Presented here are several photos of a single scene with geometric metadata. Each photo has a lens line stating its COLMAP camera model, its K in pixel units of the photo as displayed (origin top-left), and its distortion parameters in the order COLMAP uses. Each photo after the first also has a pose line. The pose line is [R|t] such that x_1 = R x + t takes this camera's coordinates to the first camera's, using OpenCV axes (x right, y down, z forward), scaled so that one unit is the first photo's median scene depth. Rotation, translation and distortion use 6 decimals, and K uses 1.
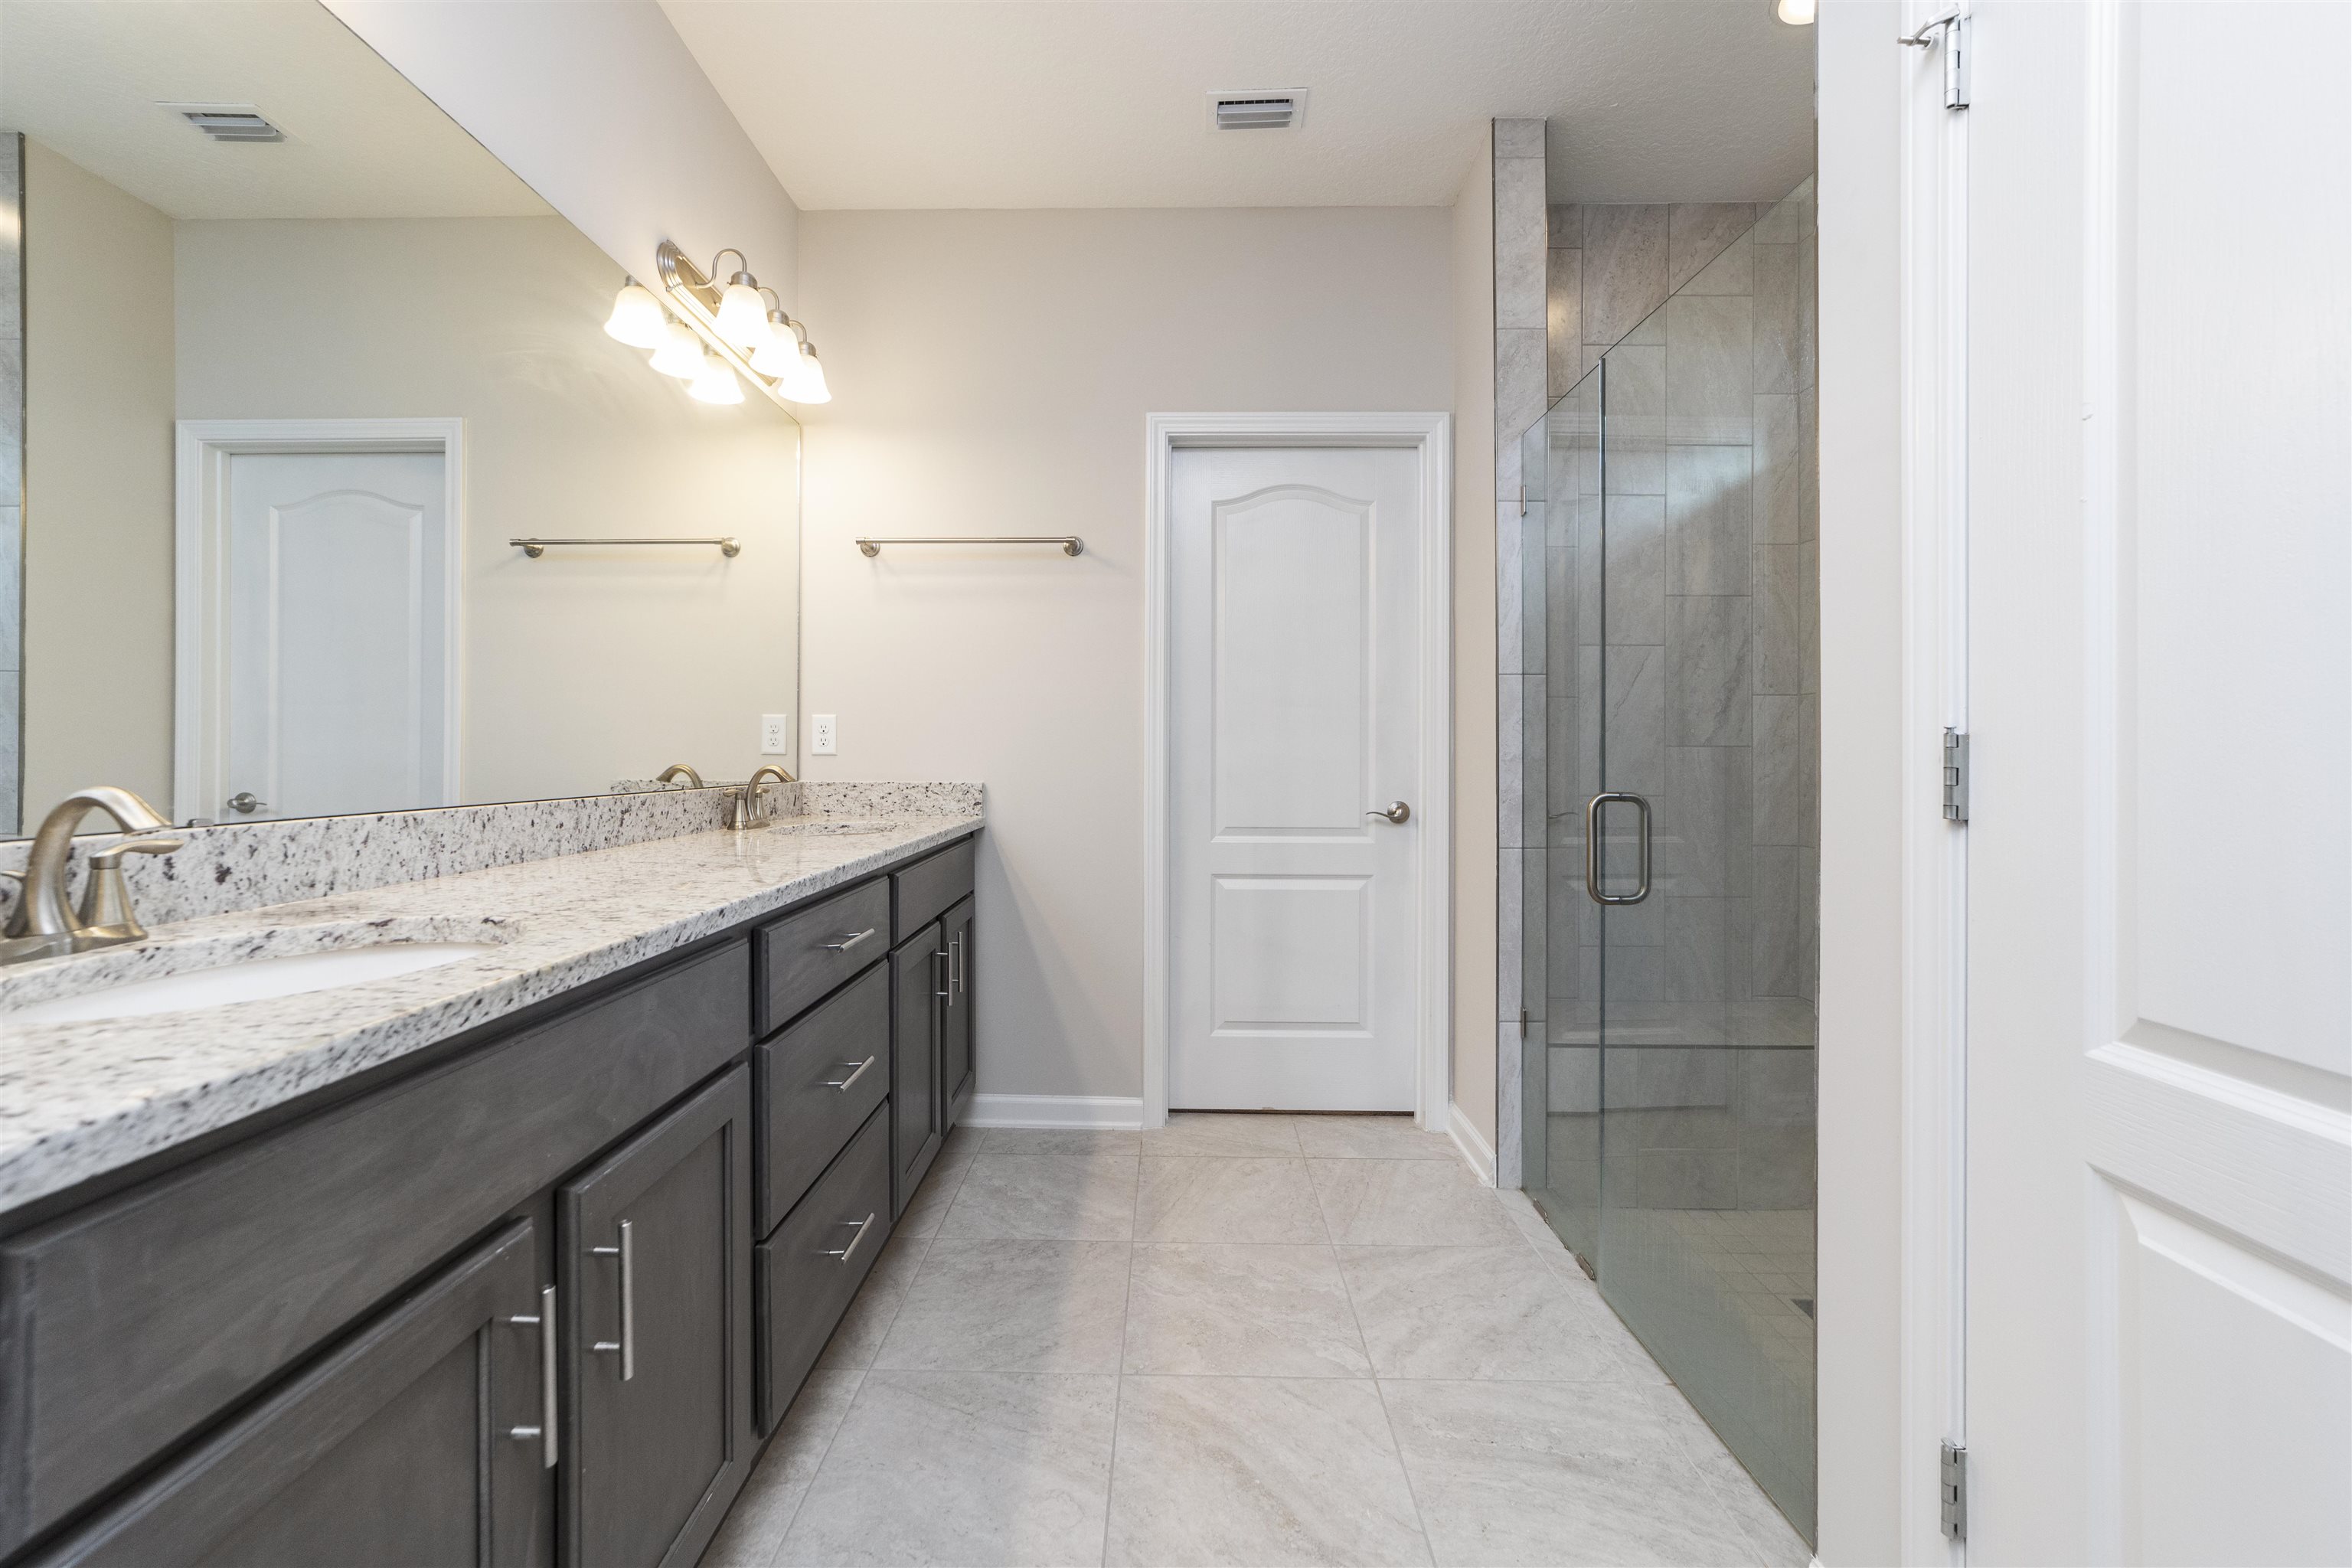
lens RADIAL K [[912.2, 0, 1166.8], [0, 912.2, 774.5], [0, 0, 1]] dist [-0.016118, 0.008155]
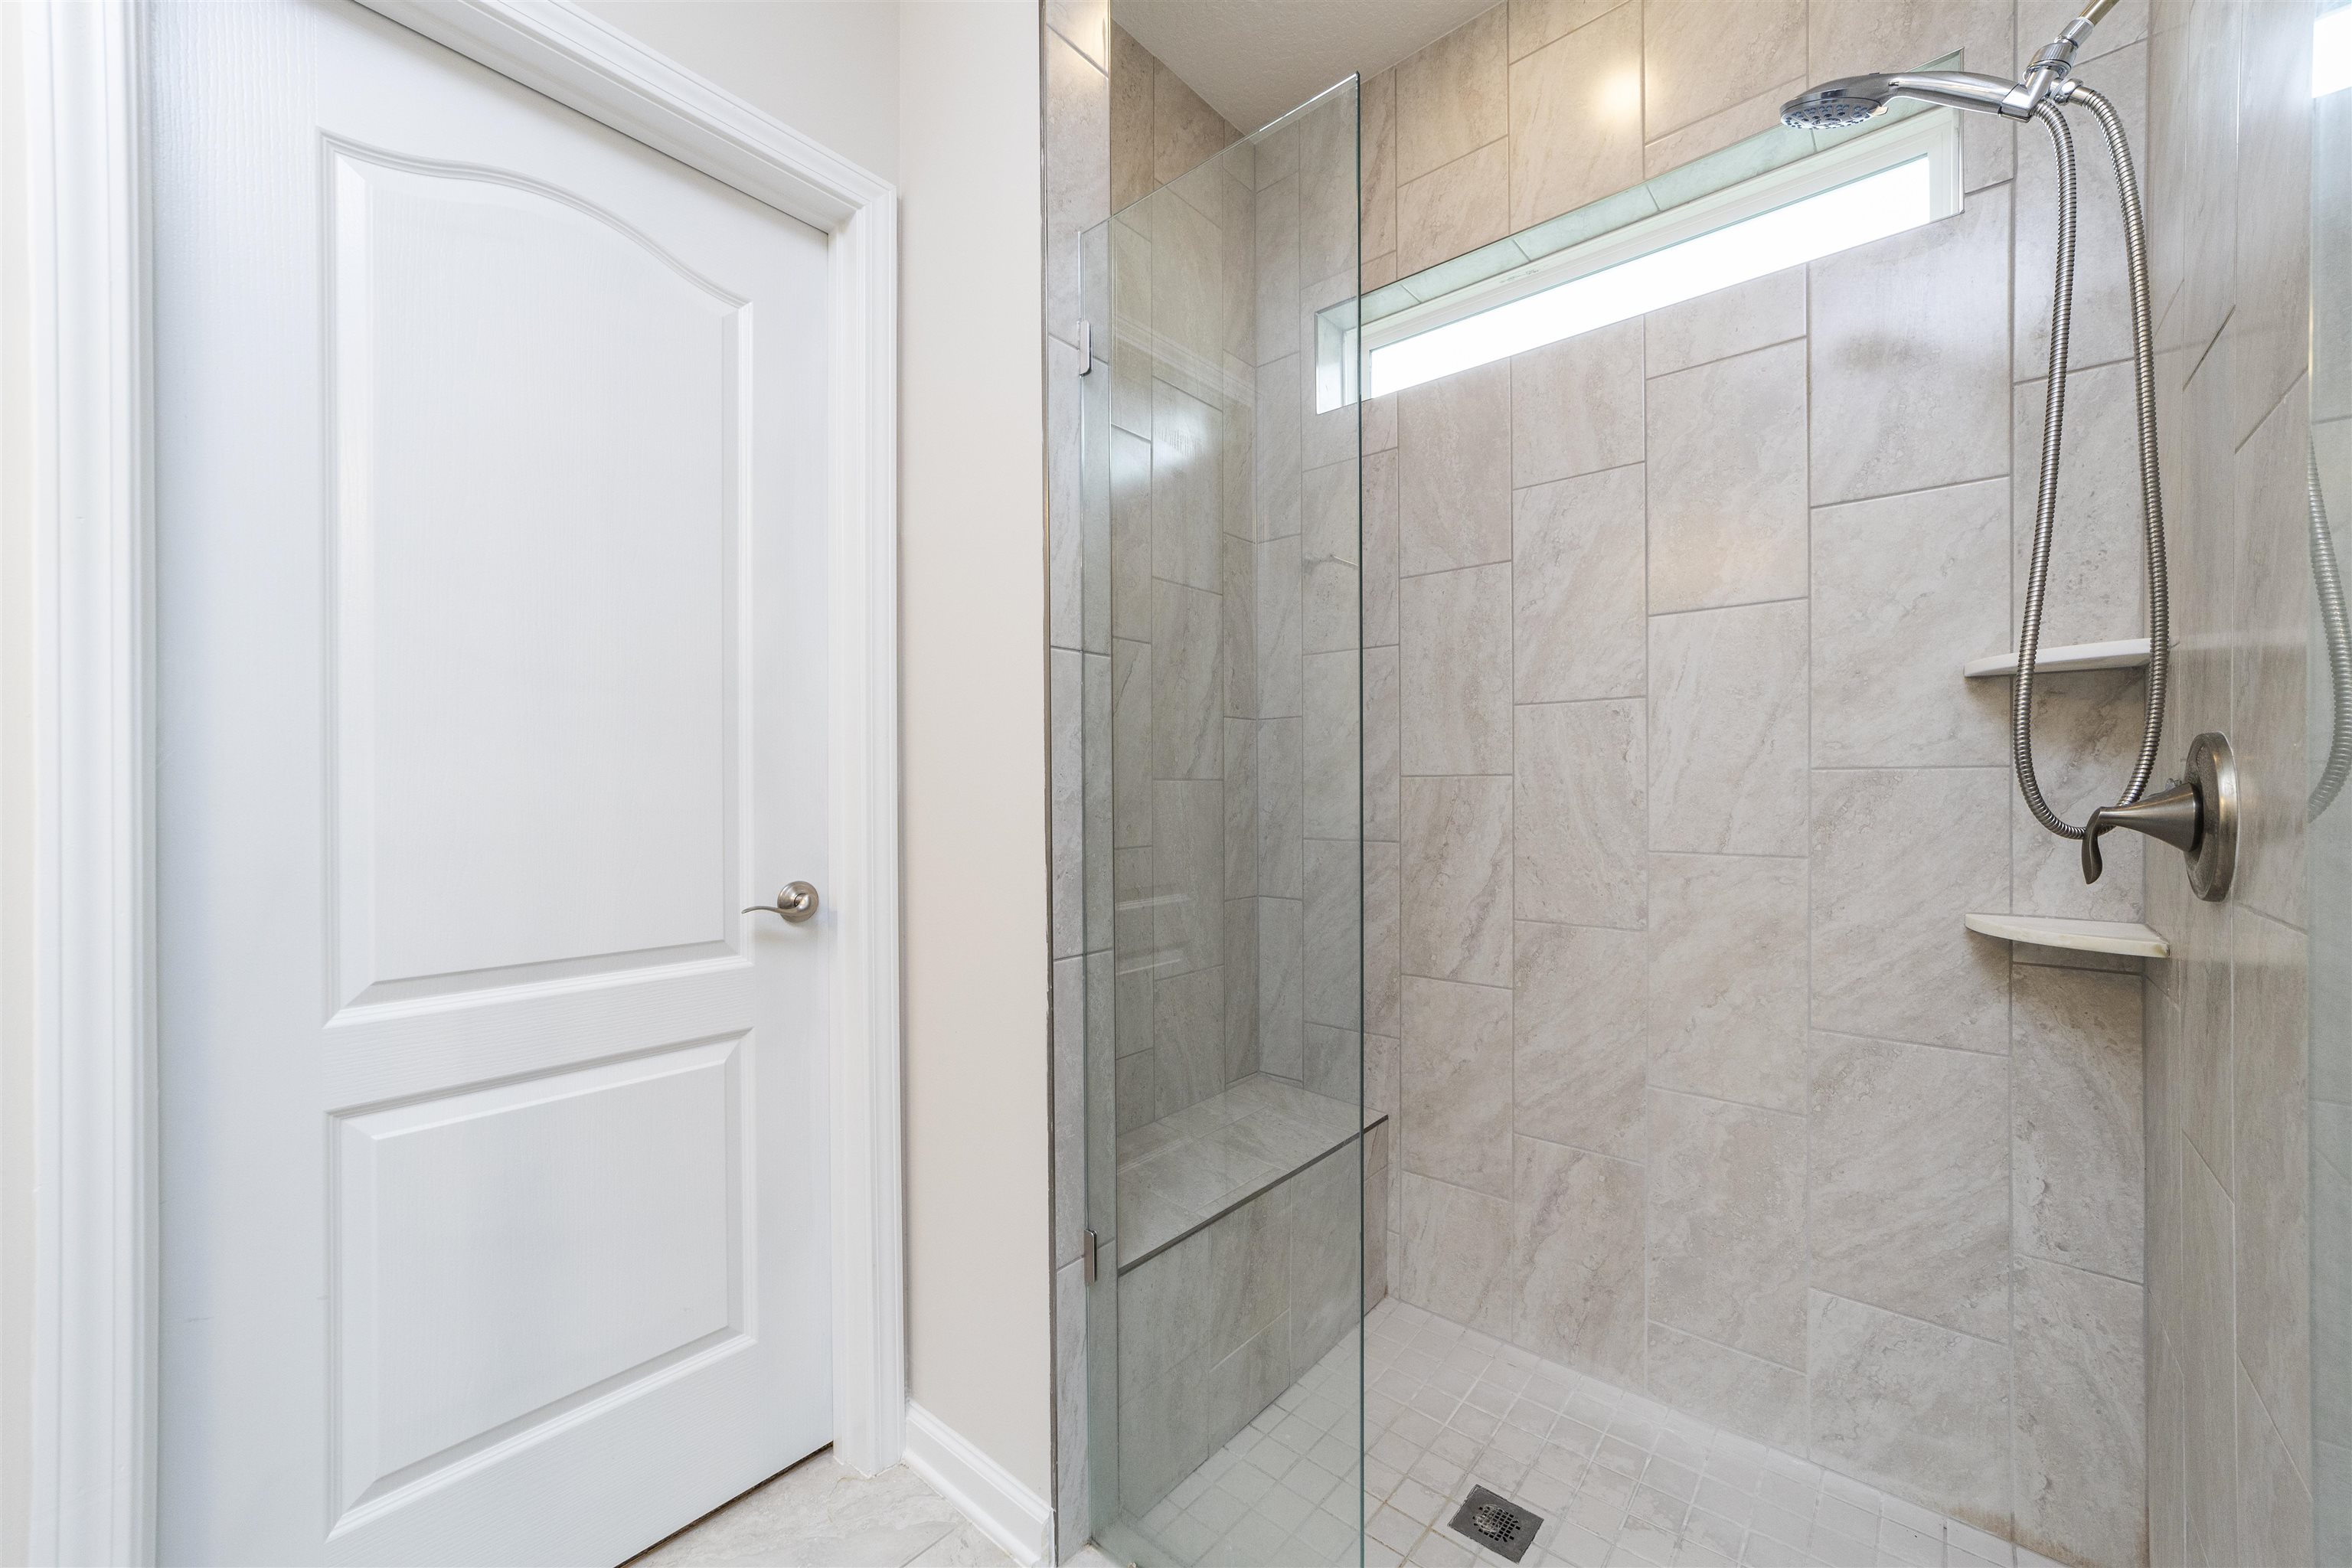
lens RADIAL K [[912.2, 0, 1184.2], [0, 912.2, 792.4], [0, 0, 1]] dist [-0.016118, 0.008155]
pose [[0.648977, -0.007603, 0.760770, -0.004728], [0.024428, 0.999643, -0.010848, -0.011502], [-0.760415, 0.025625, 0.648931, 0.492238]]
